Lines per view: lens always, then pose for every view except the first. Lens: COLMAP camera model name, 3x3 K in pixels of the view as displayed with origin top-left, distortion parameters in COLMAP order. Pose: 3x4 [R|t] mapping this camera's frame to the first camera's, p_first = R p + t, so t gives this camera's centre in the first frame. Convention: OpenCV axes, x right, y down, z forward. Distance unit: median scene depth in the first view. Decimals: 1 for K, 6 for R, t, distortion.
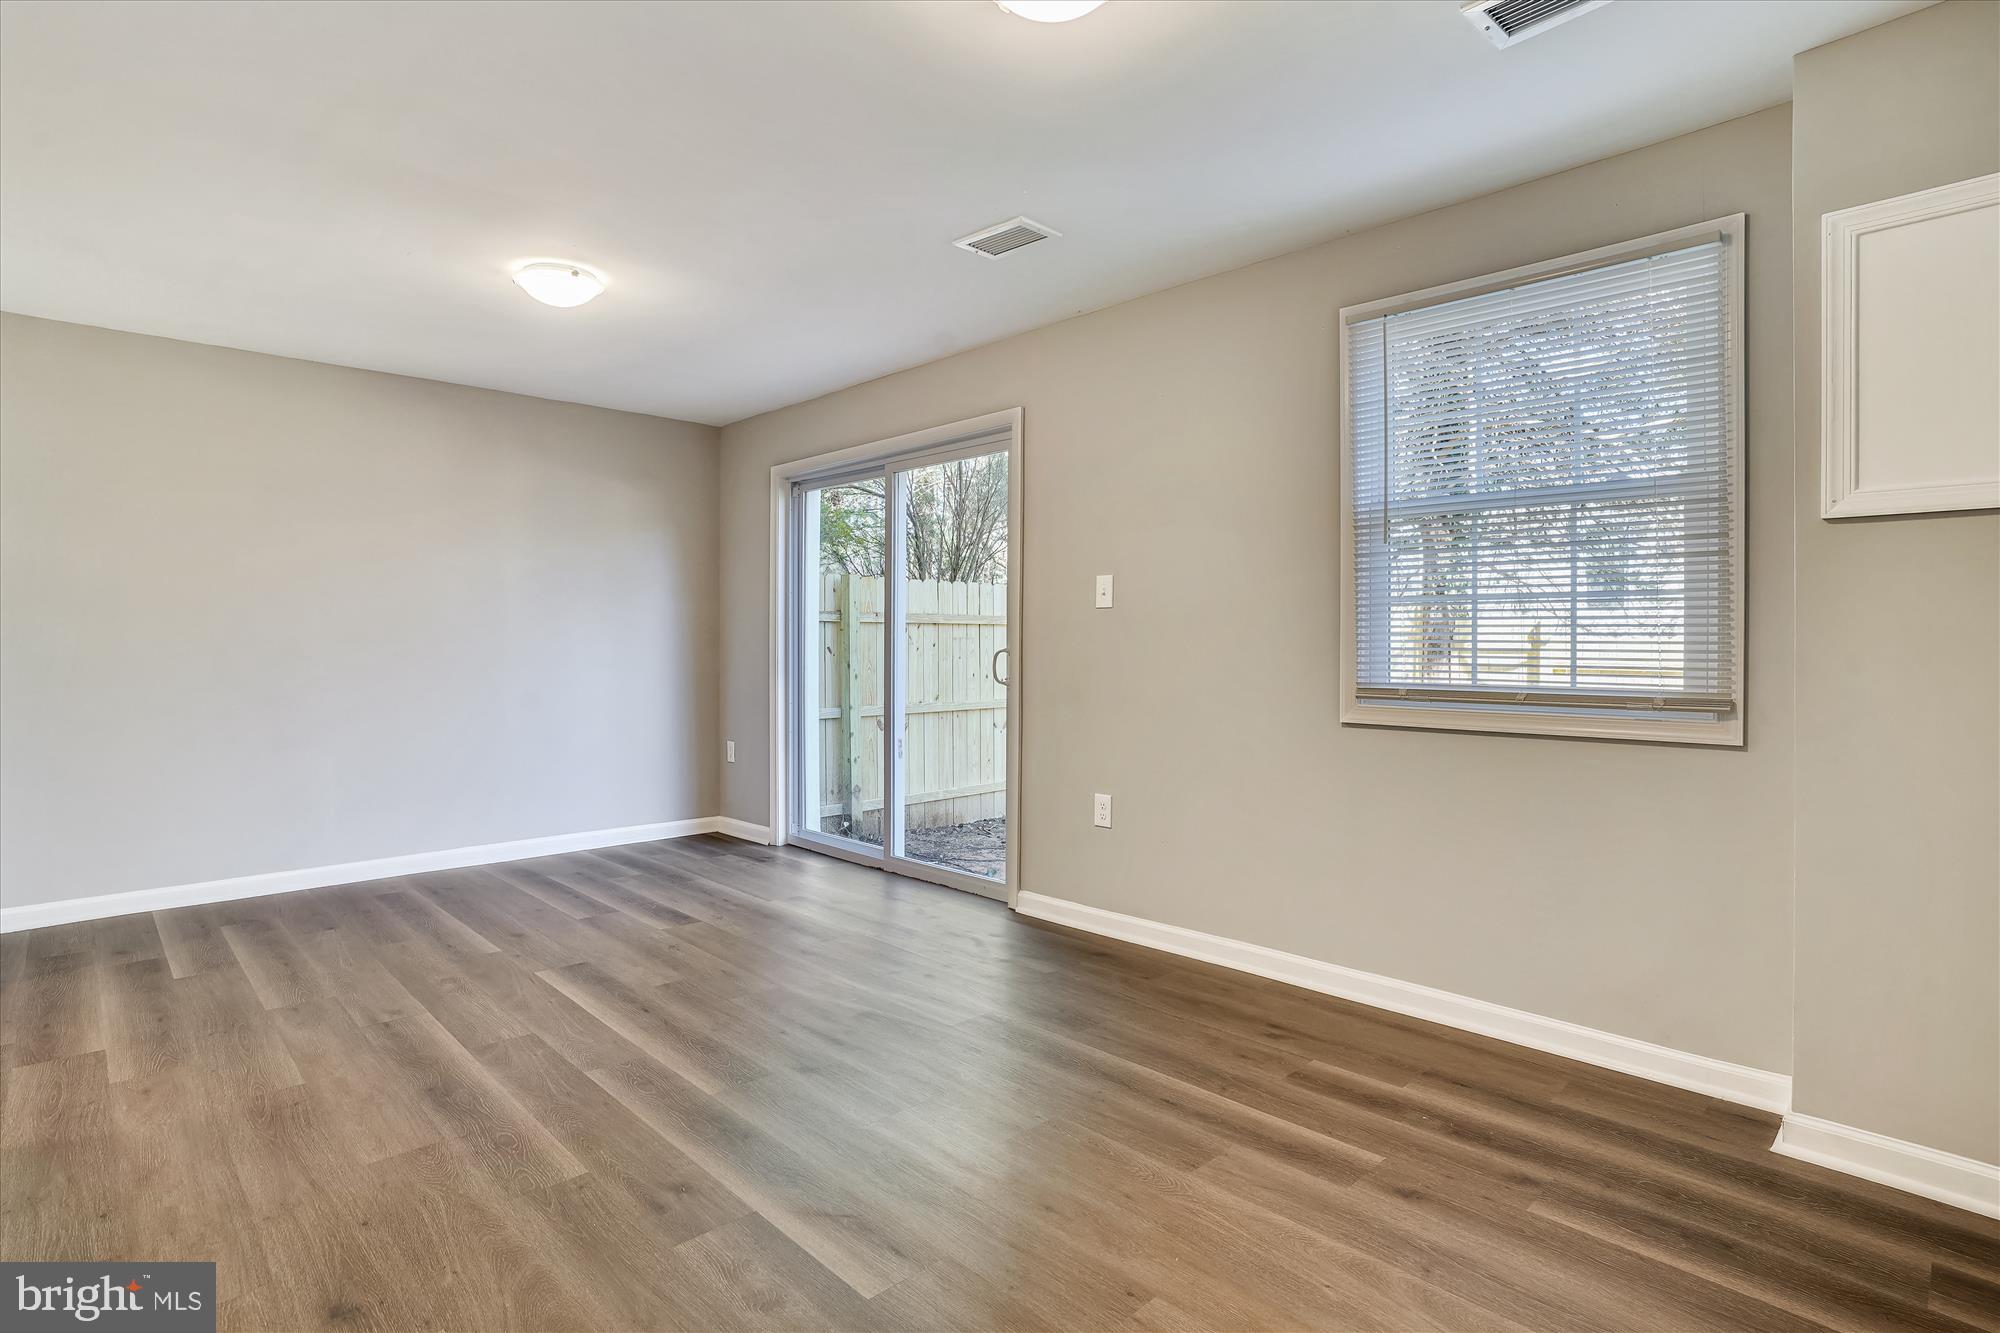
lens RADIAL K [[995.5, 0, 994.3], [0, 995.5, 648.3], [0, 0, 1]] dist [-0.064111, 0.031886]
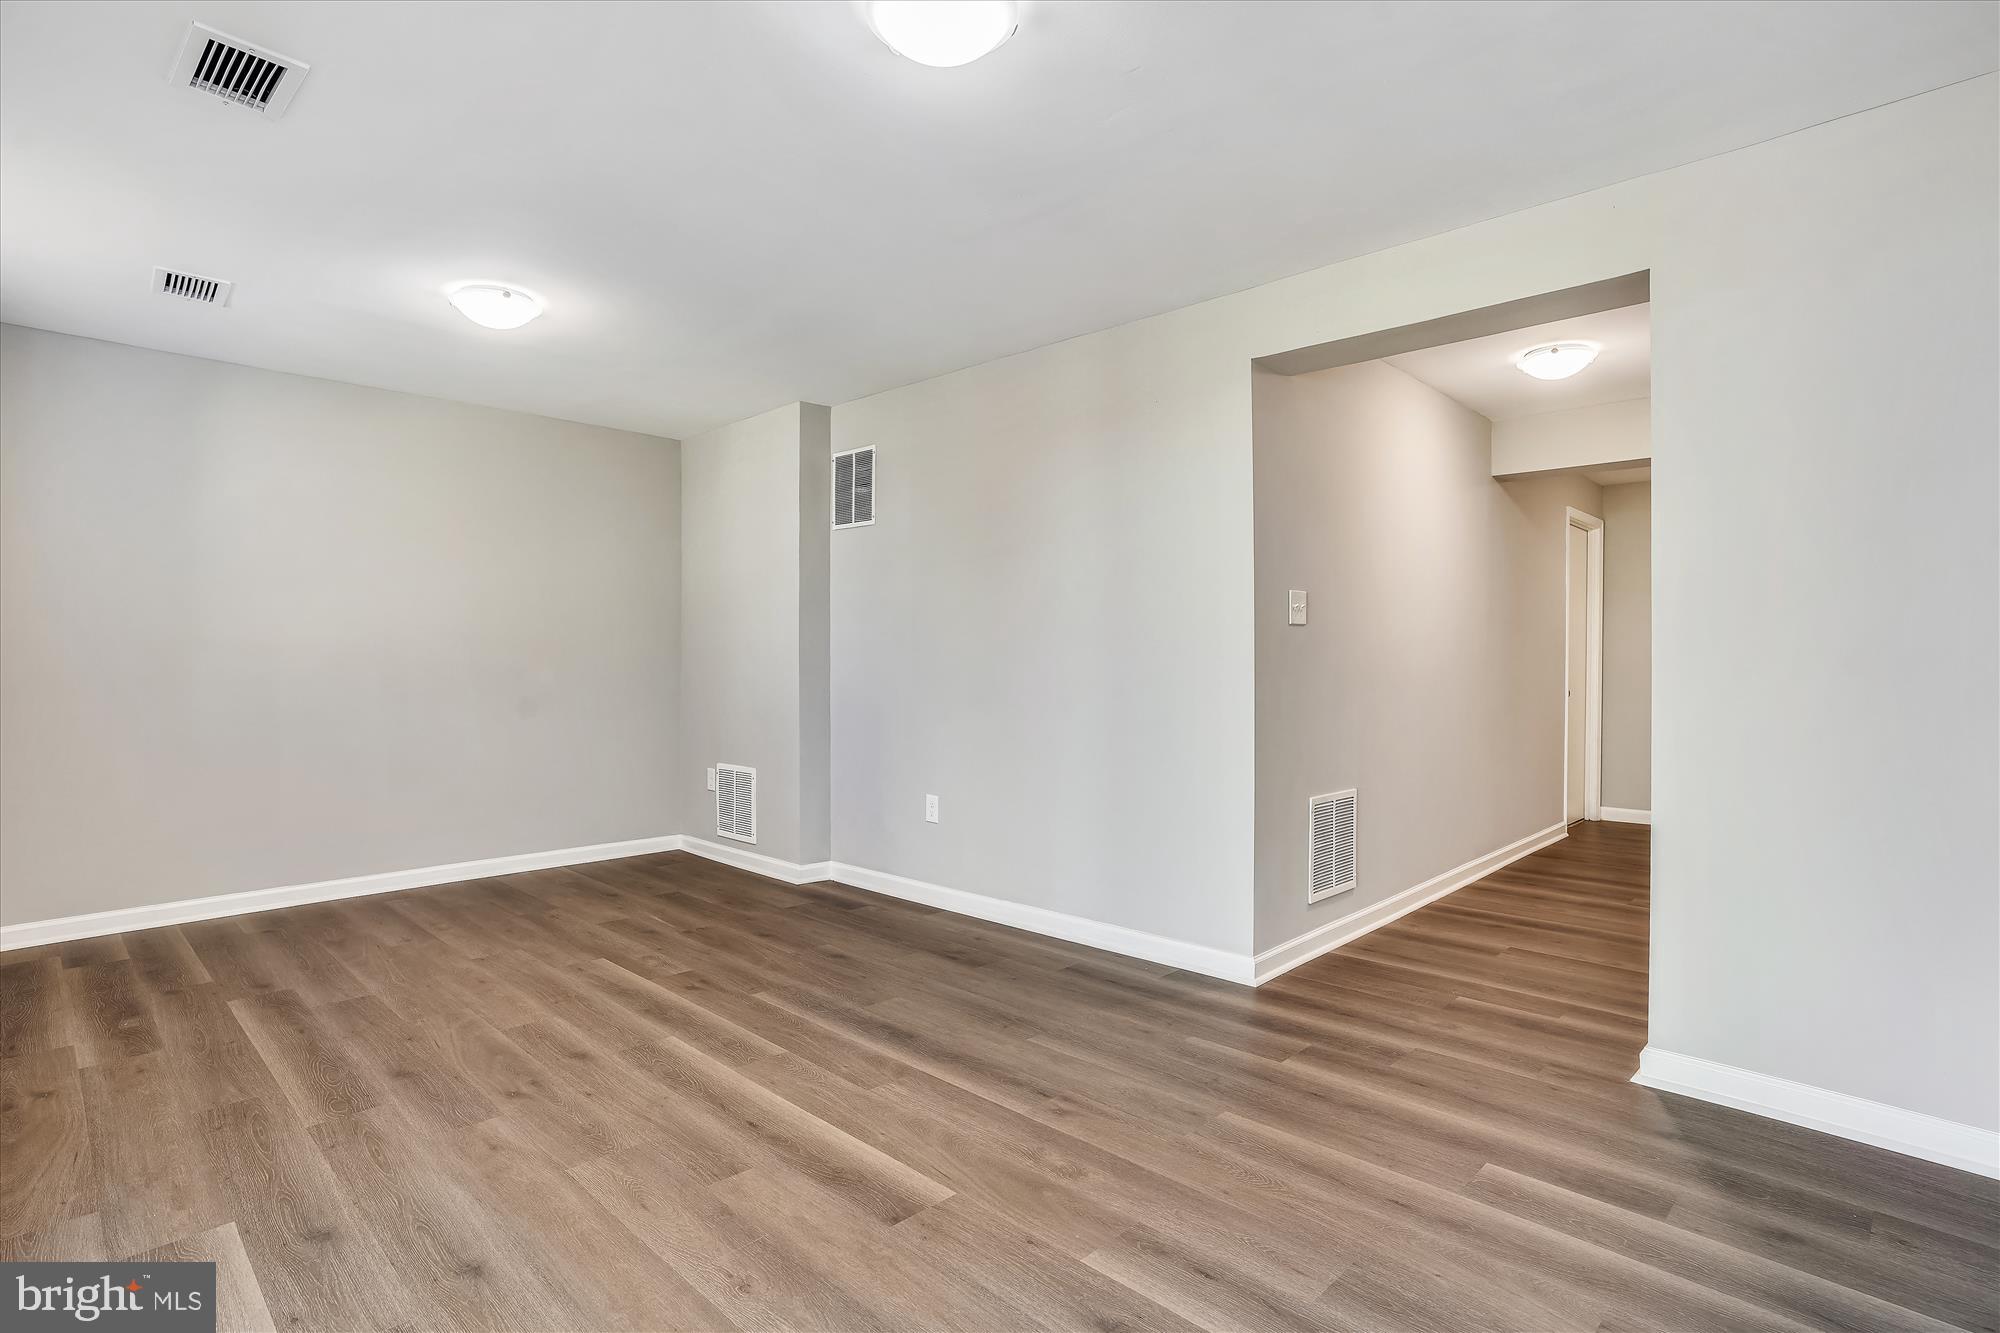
lens RADIAL K [[982.4, 0, 994.5], [0, 982.4, 655.6], [0, 0, 1]] dist [-0.064522, 0.036462]
pose [[-0.999607, -0.000665, -0.028022, -0.612093], [-0.000577, 0.999995, -0.003143, -0.007080], [0.028024, -0.003125, -0.999602, 2.067023]]
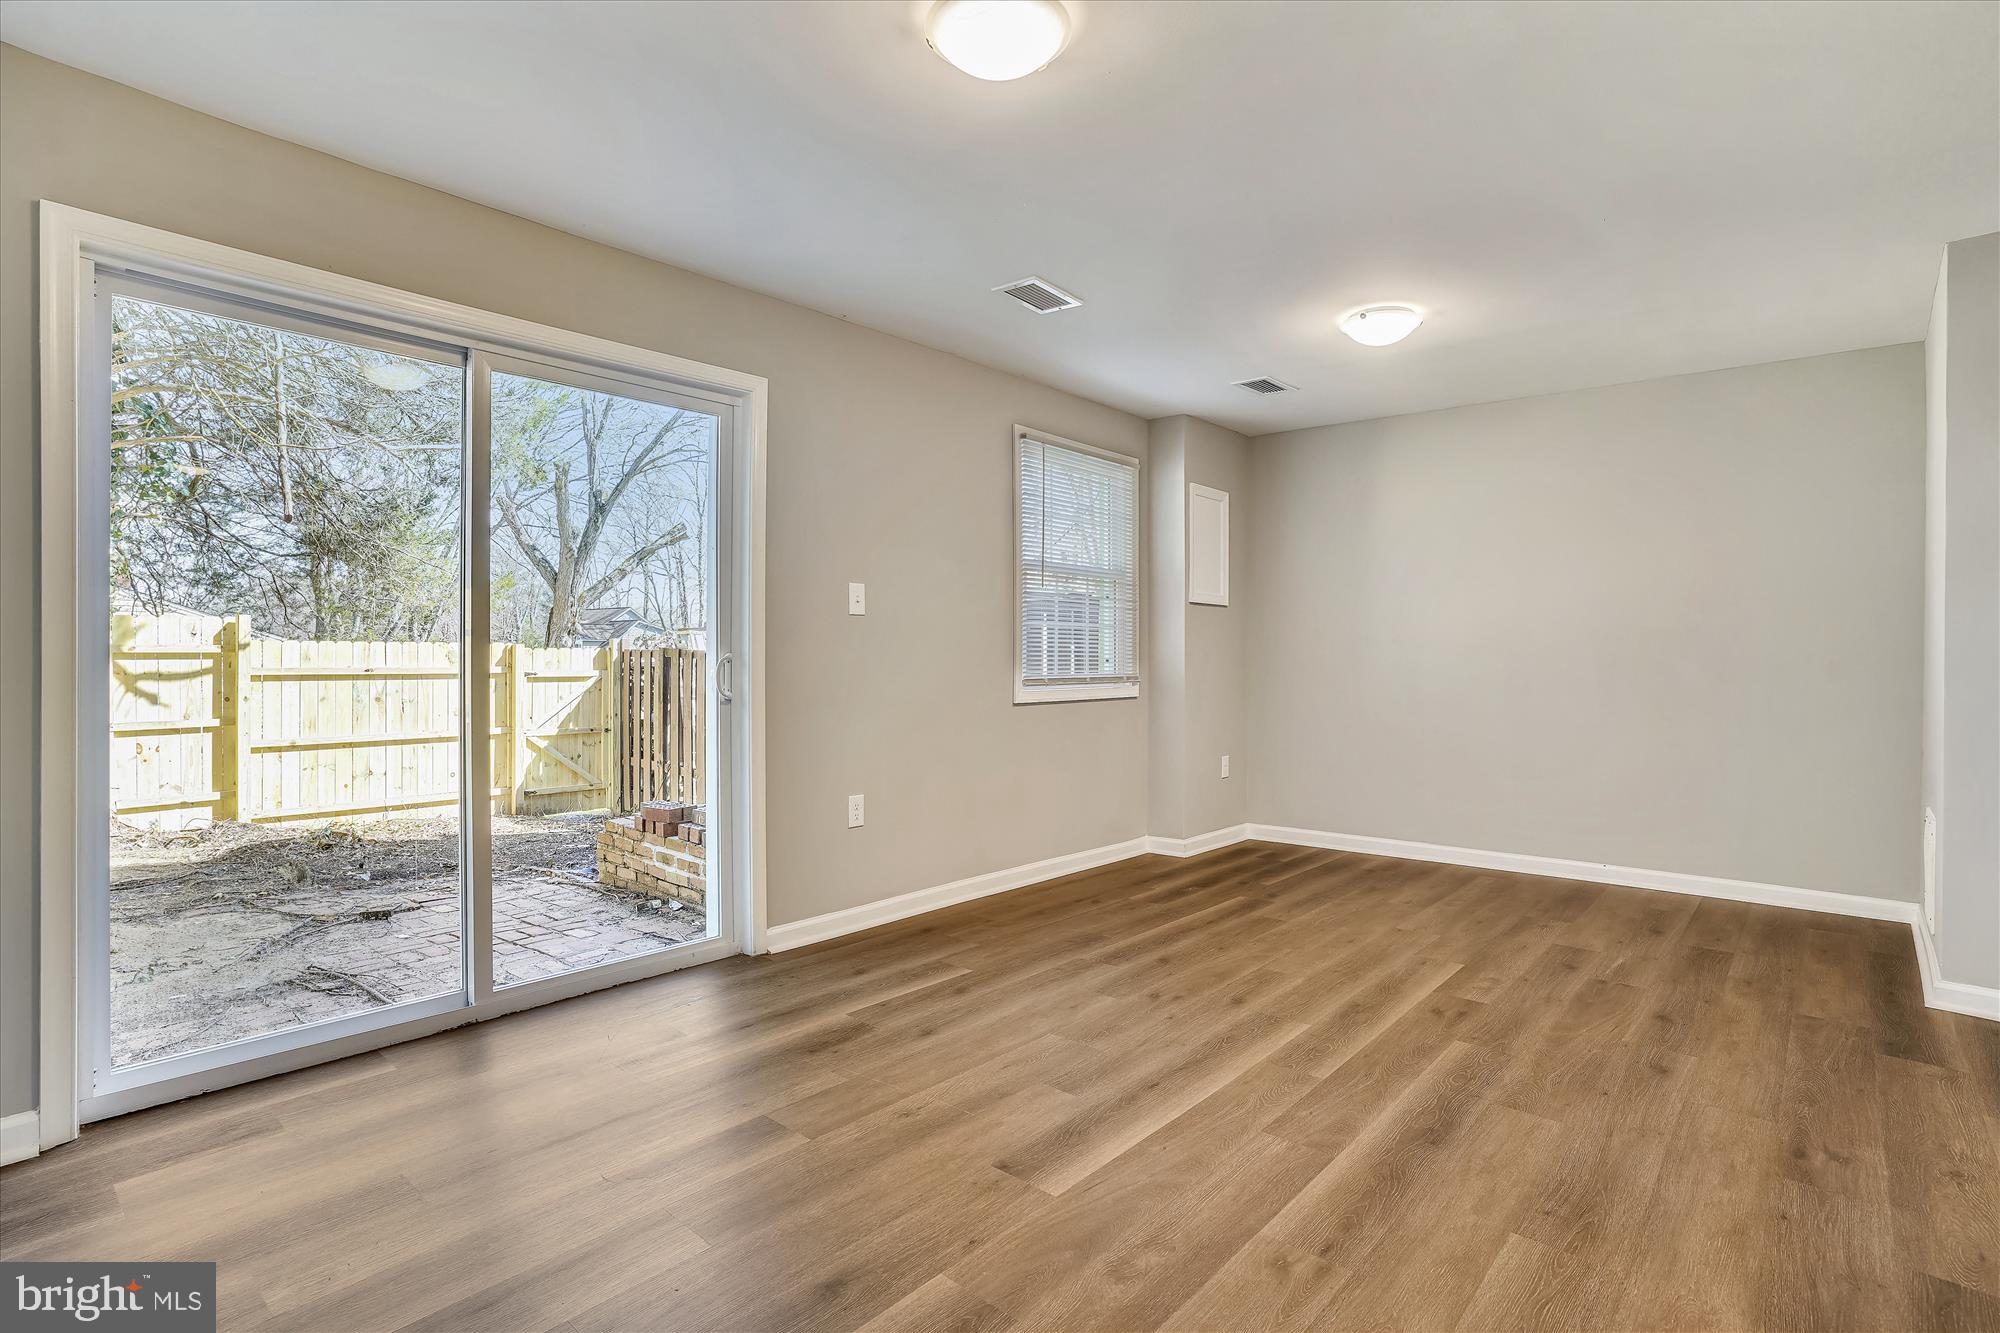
lens RADIAL K [[982.4, 0, 994.5], [0, 982.4, 655.6], [0, 0, 1]] dist [-0.064522, 0.036462]
pose [[-0.079602, -0.003894, 0.996819, -1.355224], [-0.000155, 0.999992, 0.003894, -0.002205], [-0.996827, 0.000156, -0.079602, 1.392223]]
